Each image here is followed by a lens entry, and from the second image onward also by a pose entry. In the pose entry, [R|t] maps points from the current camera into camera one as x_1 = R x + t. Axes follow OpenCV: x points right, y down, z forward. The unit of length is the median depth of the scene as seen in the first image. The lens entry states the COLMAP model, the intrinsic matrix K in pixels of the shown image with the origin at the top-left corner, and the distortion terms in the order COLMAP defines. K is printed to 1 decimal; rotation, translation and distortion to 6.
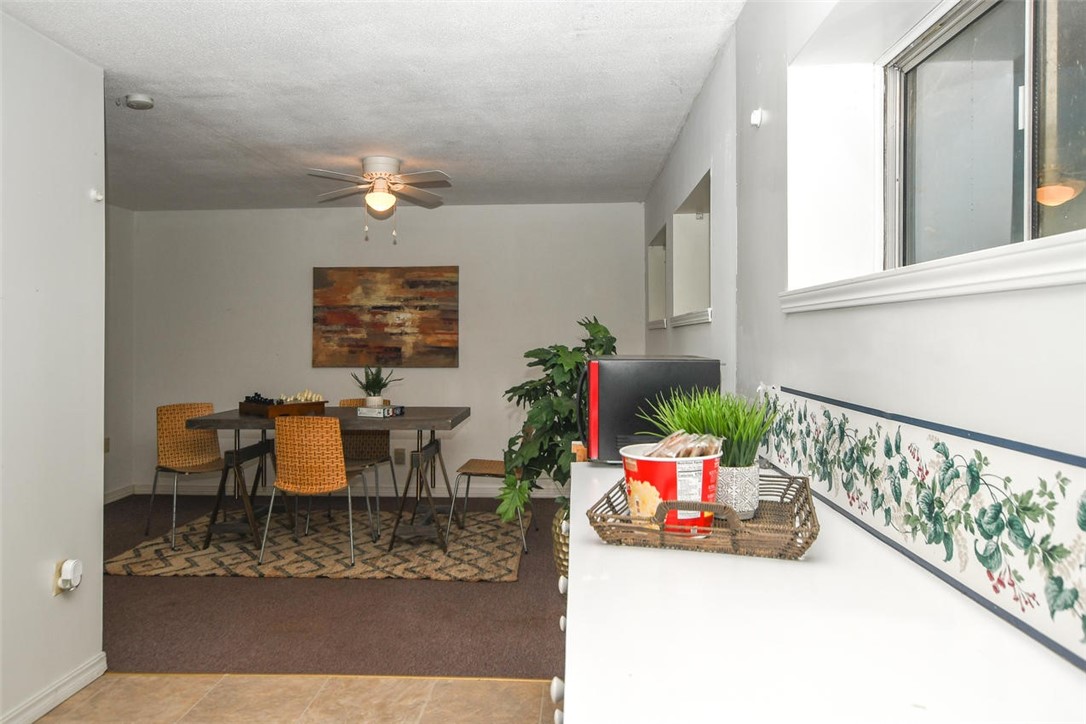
lens RADIAL K [[810.0, 0, 542.7], [0, 810.0, 374.2], [0, 0, 1]] dist [0.002969, 0.003959]
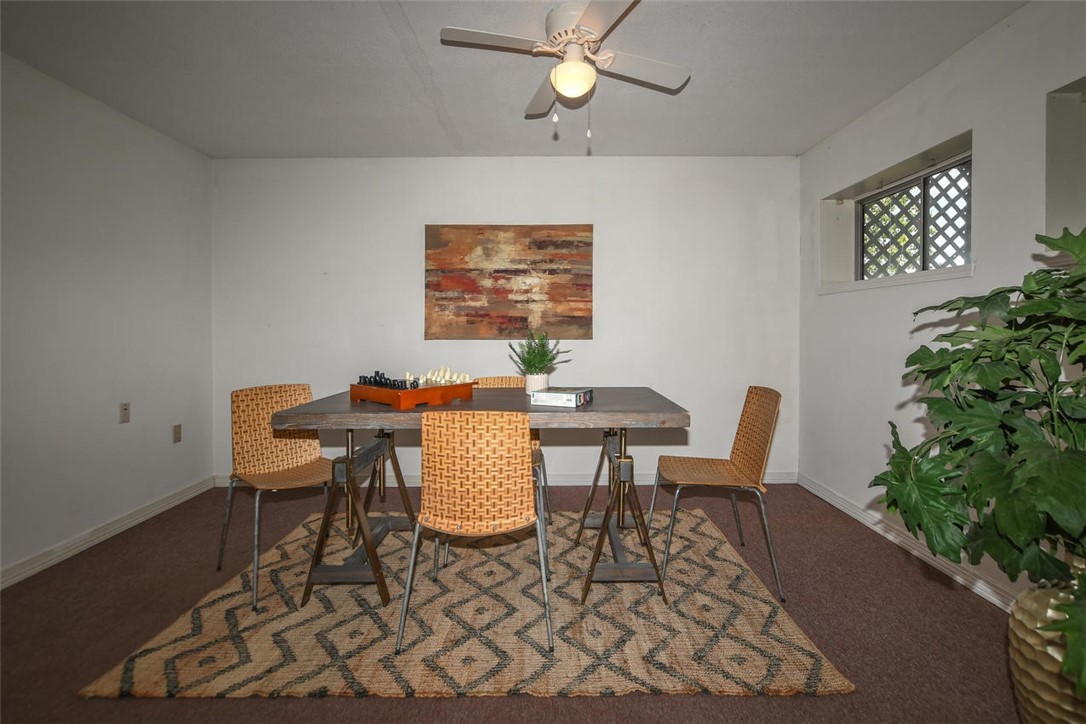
lens RADIAL K [[479.4, 0, 533.6], [0, 479.4, 359.1], [0, 0, 1]] dist [-0.009378, 0.000178]
pose [[0.997337, -0.004458, 0.072792, -0.207276], [0.003701, 0.999938, 0.010538, 0.007327], [-0.072835, -0.010240, 0.997291, 0.483670]]
